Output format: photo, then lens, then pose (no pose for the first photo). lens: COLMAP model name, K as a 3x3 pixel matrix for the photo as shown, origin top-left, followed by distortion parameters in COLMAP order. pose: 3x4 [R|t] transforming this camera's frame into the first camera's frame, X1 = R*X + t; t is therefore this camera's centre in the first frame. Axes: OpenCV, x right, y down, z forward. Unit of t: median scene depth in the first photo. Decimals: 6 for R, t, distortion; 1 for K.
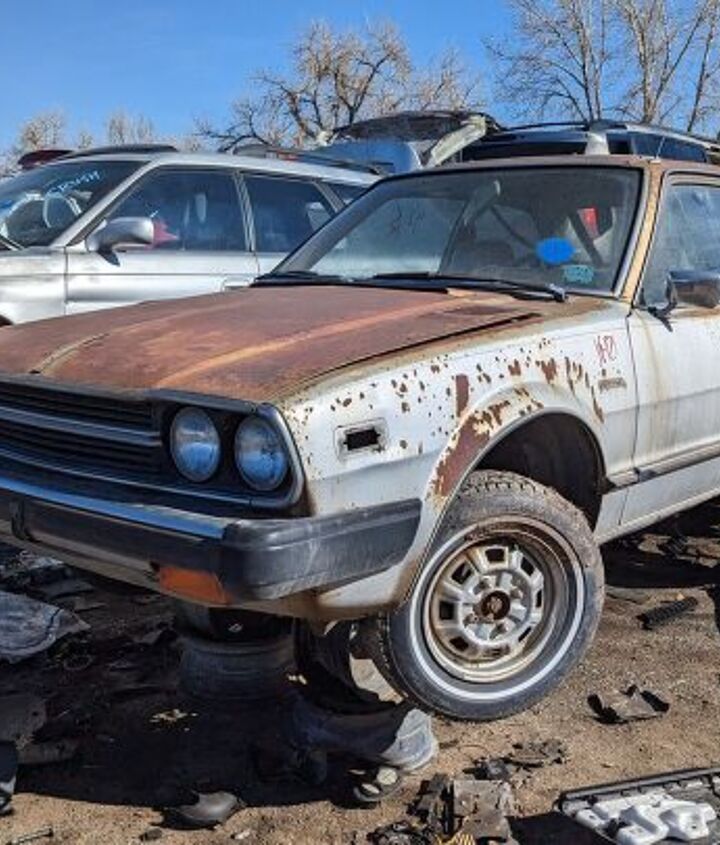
lens RADIAL K [[1016.3, 0, 348.8], [0, 1016.3, 419.4], [0, 0, 1]] dist [0.086384, -0.179458]
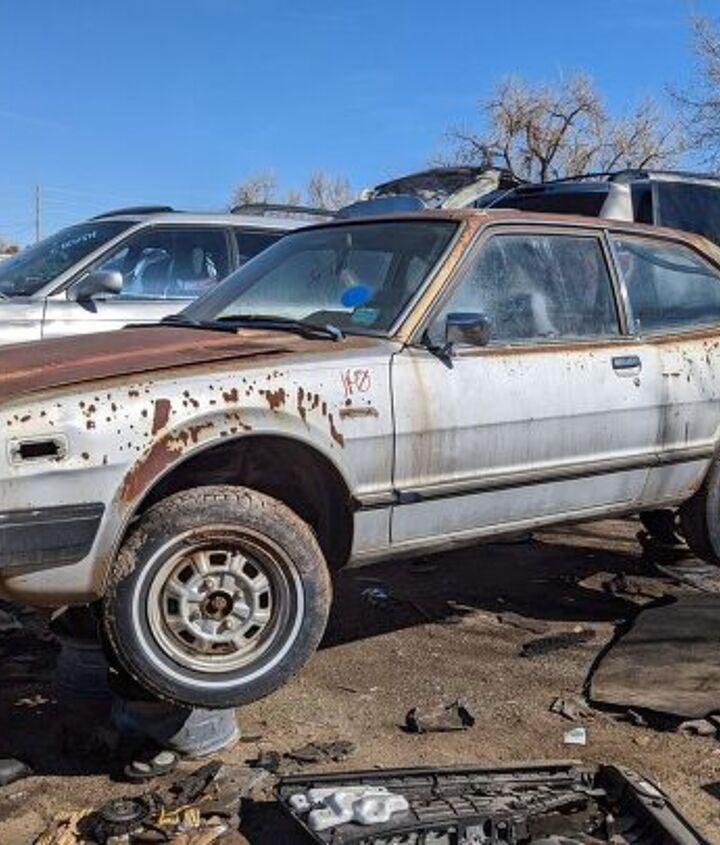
lens RADIAL K [[1023.4, 0, 380.7], [0, 1023.4, 411.9], [0, 0, 1]] dist [0.060890, -0.066518]
pose [[0.983190, 0.011419, -0.182226, 0.496224], [-0.021745, 0.998262, -0.054767, 0.025663], [0.181284, 0.057809, 0.981730, -0.098970]]
